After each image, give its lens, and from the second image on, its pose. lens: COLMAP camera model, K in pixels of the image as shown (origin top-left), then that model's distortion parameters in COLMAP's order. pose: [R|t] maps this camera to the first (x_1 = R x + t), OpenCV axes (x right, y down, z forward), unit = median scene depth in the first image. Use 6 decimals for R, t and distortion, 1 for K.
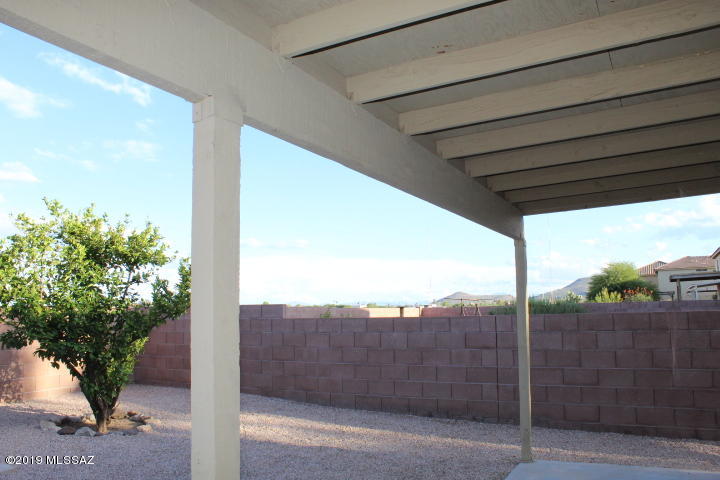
lens RADIAL K [[596.8, 0, 360.0], [0, 596.8, 240.0], [0, 0, 1]] dist [-0.168011, 0.142462]
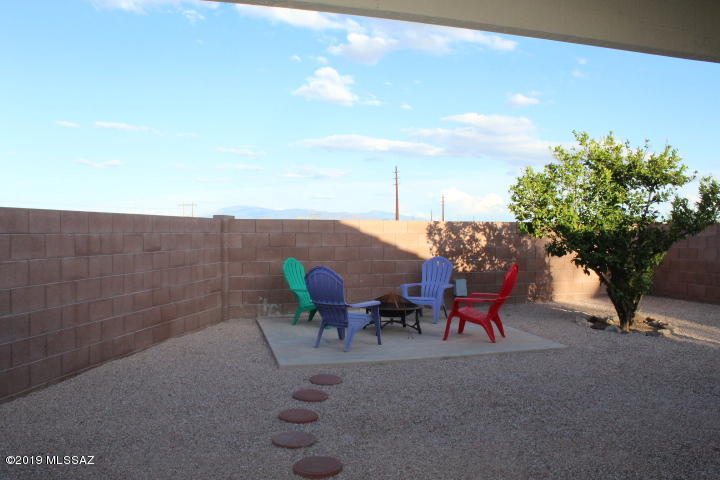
lens RADIAL K [[596.8, 0, 360.0], [0, 596.8, 240.0], [0, 0, 1]] dist [-0.168011, 0.142462]
pose [[0.701054, 0.031912, -0.712394, -0.000377], [0.067449, 0.991552, 0.110791, -0.013285], [0.709911, -0.125721, 0.692979, -0.157886]]
